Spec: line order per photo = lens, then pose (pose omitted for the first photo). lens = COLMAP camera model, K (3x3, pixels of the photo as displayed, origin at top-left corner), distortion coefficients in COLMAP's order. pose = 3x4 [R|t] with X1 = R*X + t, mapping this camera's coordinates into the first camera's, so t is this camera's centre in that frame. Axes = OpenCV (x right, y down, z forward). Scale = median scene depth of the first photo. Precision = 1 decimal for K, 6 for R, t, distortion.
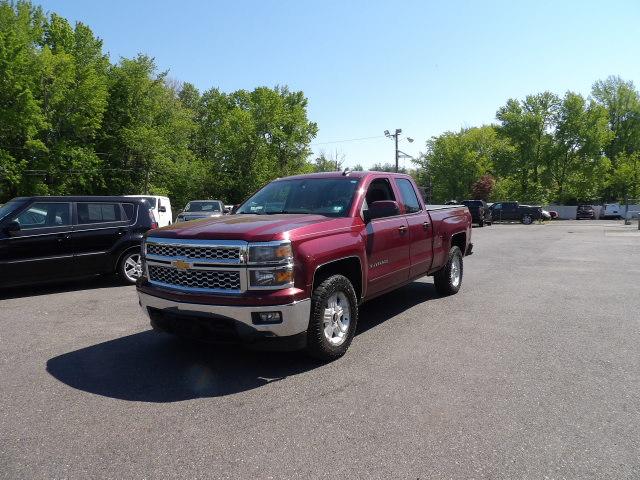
lens RADIAL K [[452.9, 0, 323.4], [0, 452.9, 240.9], [0, 0, 1]] dist [-0.032689, 0.034976]
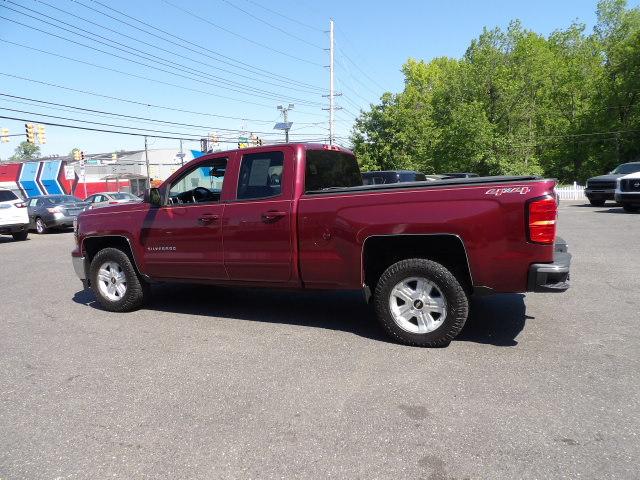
lens RADIAL K [[453.8, 0, 327.1], [0, 453.8, 234.2], [0, 0, 1]] dist [-0.029821, 0.028605]
pose [[0.139729, 0.111029, -0.983945, 0.129909], [-0.031651, 0.993687, 0.107633, -0.011554], [0.989684, 0.016103, 0.142361, 0.134315]]
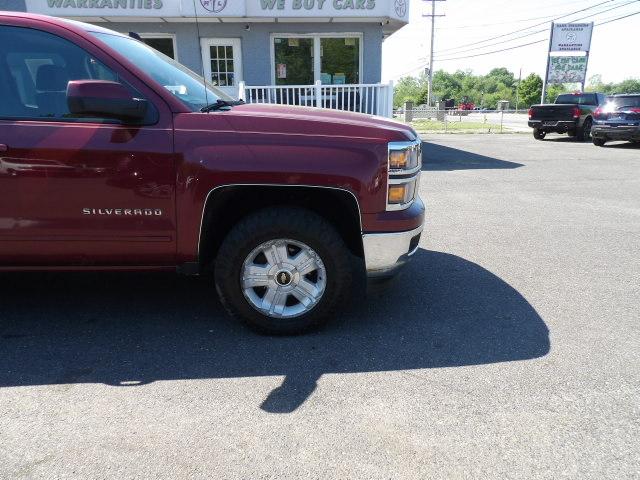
lens RADIAL K [[453.8, 0, 321.7], [0, 453.8, 235.2], [0, 0, 1]] dist [-0.029821, 0.028605]
pose [[-0.588082, -0.212619, 0.780354, -0.082437], [0.069040, 0.948110, 0.310355, -0.008400], [-0.805849, 0.236390, -0.542887, 0.145565]]
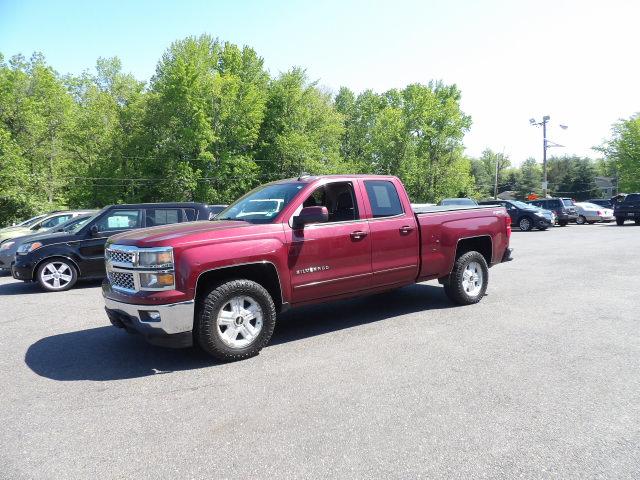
lens RADIAL K [[452.9, 0, 322.3], [0, 452.9, 239.6], [0, 0, 1]] dist [-0.032689, 0.034976]
pose [[0.935283, 0.007263, -0.353826, 0.054080], [-0.006710, 0.999974, 0.002791, -0.002021], [0.353837, -0.000237, 0.935307, 0.008917]]
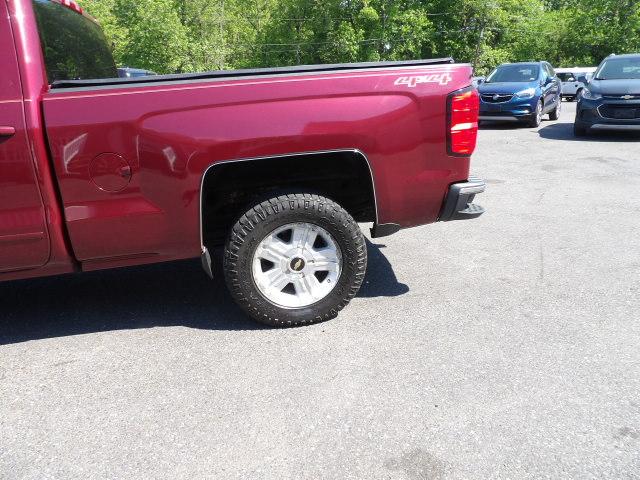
lens RADIAL K [[453.8, 0, 321.1], [0, 453.8, 237.7], [0, 0, 1]] dist [-0.029821, 0.028605]
pose [[0.700598, 0.215234, -0.680321, 0.087478], [-0.021832, 0.959442, 0.281058, -0.008340], [0.713222, -0.182056, 0.676883, 0.128850]]
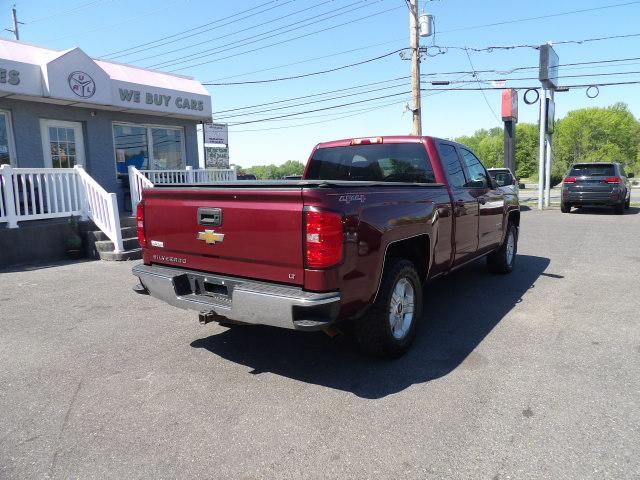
lens RADIAL K [[453.8, 0, 325.2], [0, 453.8, 239.9], [0, 0, 1]] dist [-0.029821, 0.028605]
pose [[-0.999285, 0.029676, 0.023416, 0.022838], [0.033843, 0.978285, 0.204480, -0.020246], [-0.016839, 0.205127, -0.978591, 0.265701]]
